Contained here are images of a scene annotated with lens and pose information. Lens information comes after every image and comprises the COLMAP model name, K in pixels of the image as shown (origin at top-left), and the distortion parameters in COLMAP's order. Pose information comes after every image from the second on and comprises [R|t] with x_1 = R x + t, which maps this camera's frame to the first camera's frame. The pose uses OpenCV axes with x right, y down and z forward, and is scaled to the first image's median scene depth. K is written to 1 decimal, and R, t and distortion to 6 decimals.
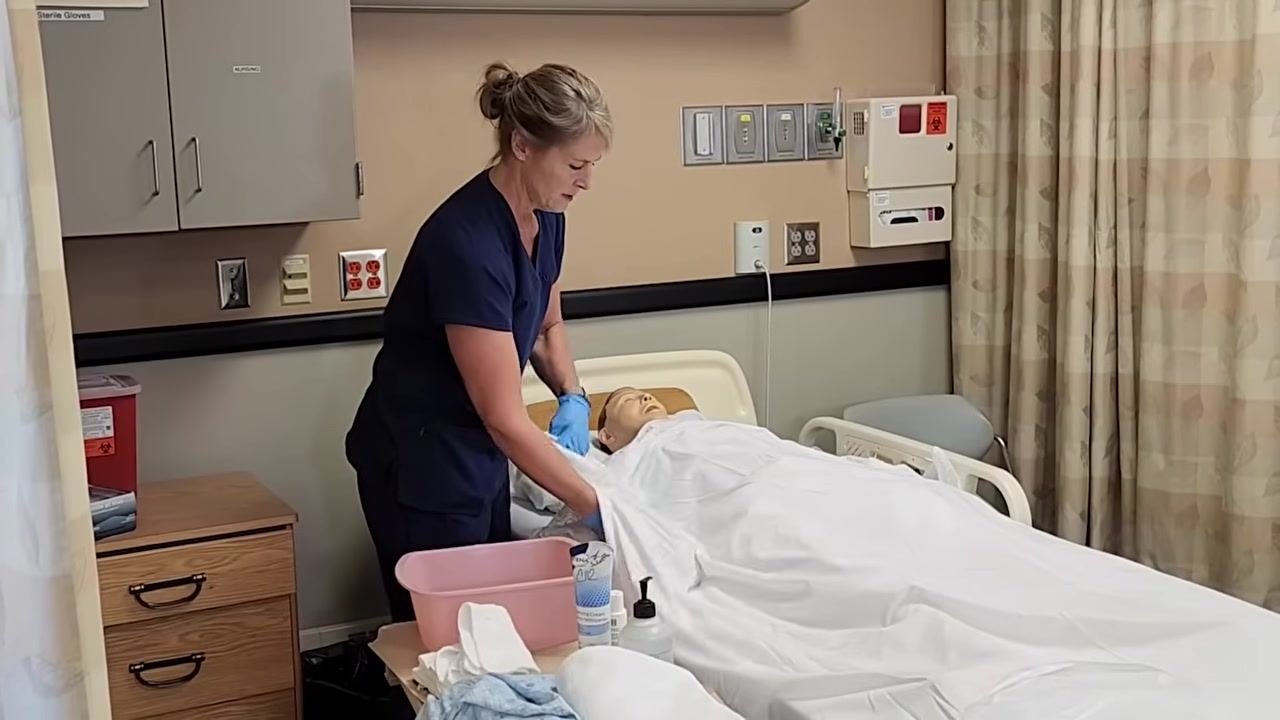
lens RADIAL K [[1521.2, 0, 662.1], [0, 1521.2, 363.1], [0, 0, 1]] dist [0.037941, 0.031481]
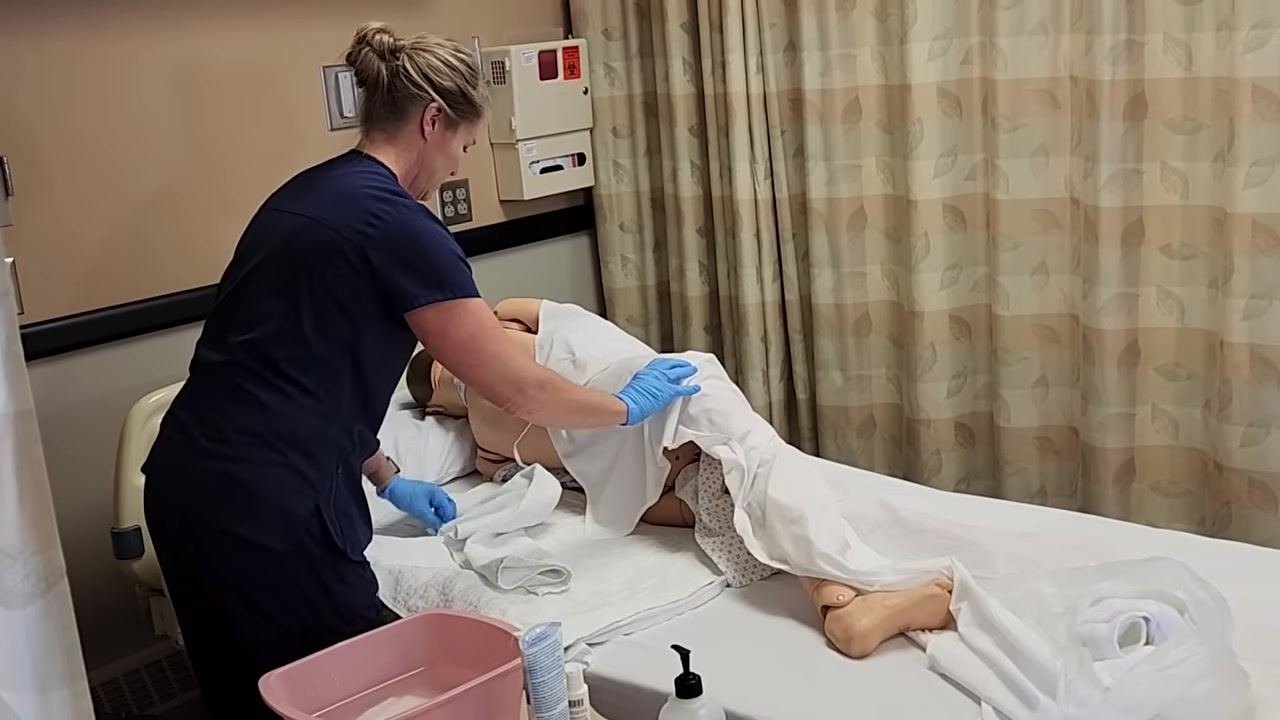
lens RADIAL K [[1440.3, 0, 656.0], [0, 1440.3, 359.8], [0, 0, 1]] dist [0.014604, 0.069245]
pose [[0.924734, -0.133231, 0.356533, -0.130134], [0.117453, 0.990906, 0.065652, -0.026136], [-0.362038, -0.018834, 0.931973, 0.113359]]
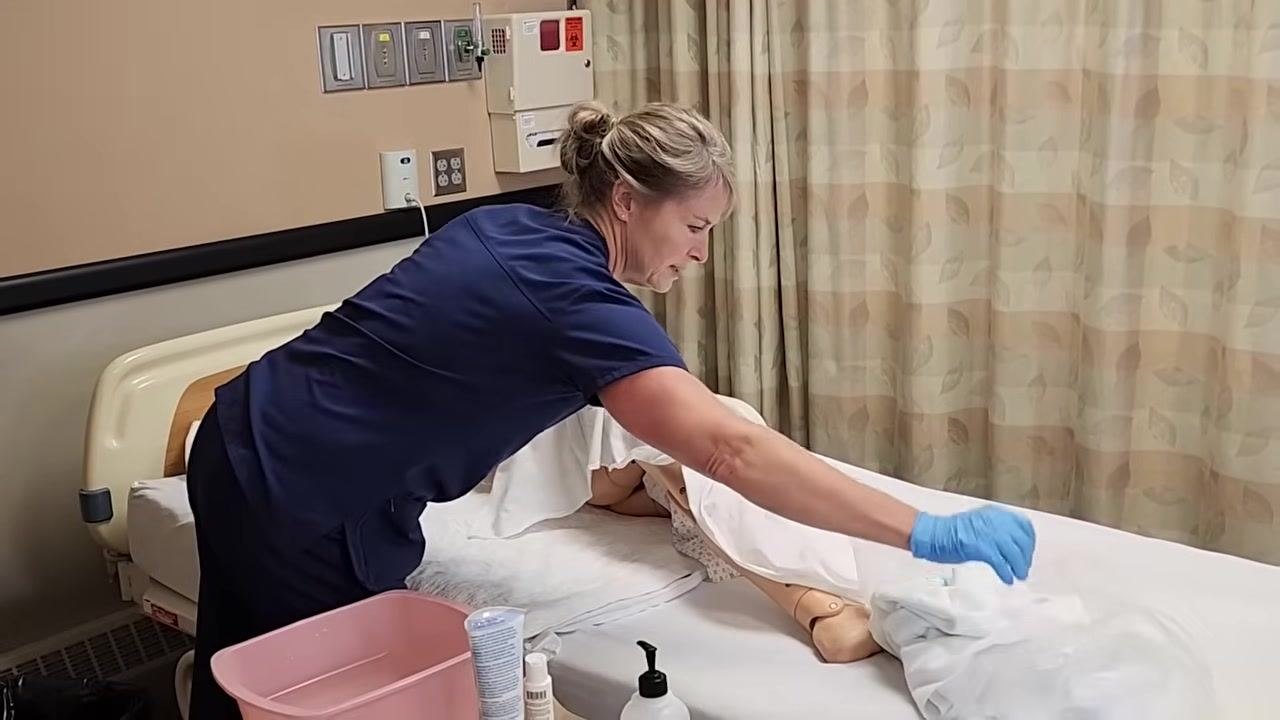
lens RADIAL K [[1440.3, 0, 656.0], [0, 1440.3, 359.8], [0, 0, 1]] dist [0.014604, 0.069245]
pose [[0.930101, -0.099008, 0.353709, -0.117525], [0.075273, 0.993926, 0.080277, -0.026203], [-0.359509, -0.048041, 0.931904, 0.126913]]
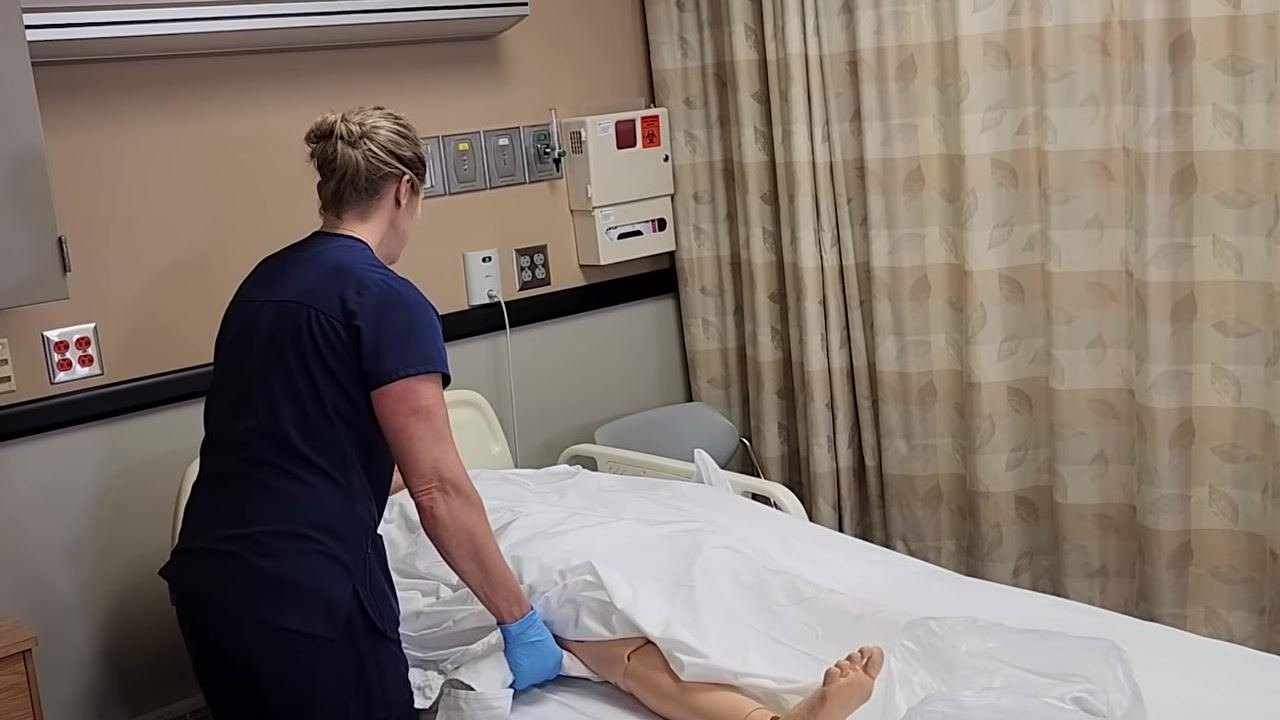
lens RADIAL K [[1440.3, 0, 656.0], [0, 1440.3, 359.8], [0, 0, 1]] dist [0.014604, 0.069245]
pose [[0.970531, -0.108518, 0.215159, -0.039035], [0.106326, 0.994093, 0.021773, -0.031768], [-0.216251, 0.001745, 0.976336, 0.071036]]
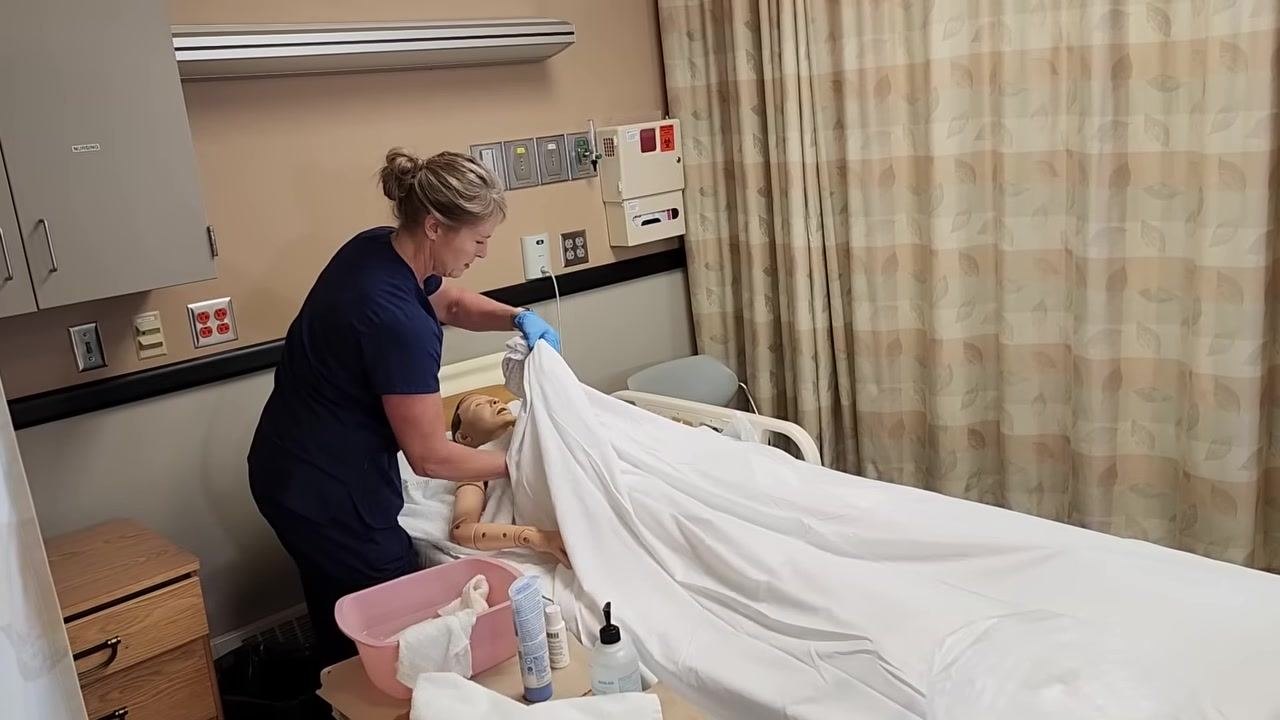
lens RADIAL K [[1085.8, 0, 653.0], [0, 1085.8, 357.9], [0, 0, 1]] dist [0.052217, -0.063414]
pose [[0.959755, -0.126182, 0.250895, -0.081032], [0.112822, 0.991354, 0.066997, -0.043794], [-0.257179, -0.035994, 0.965693, 0.134803]]
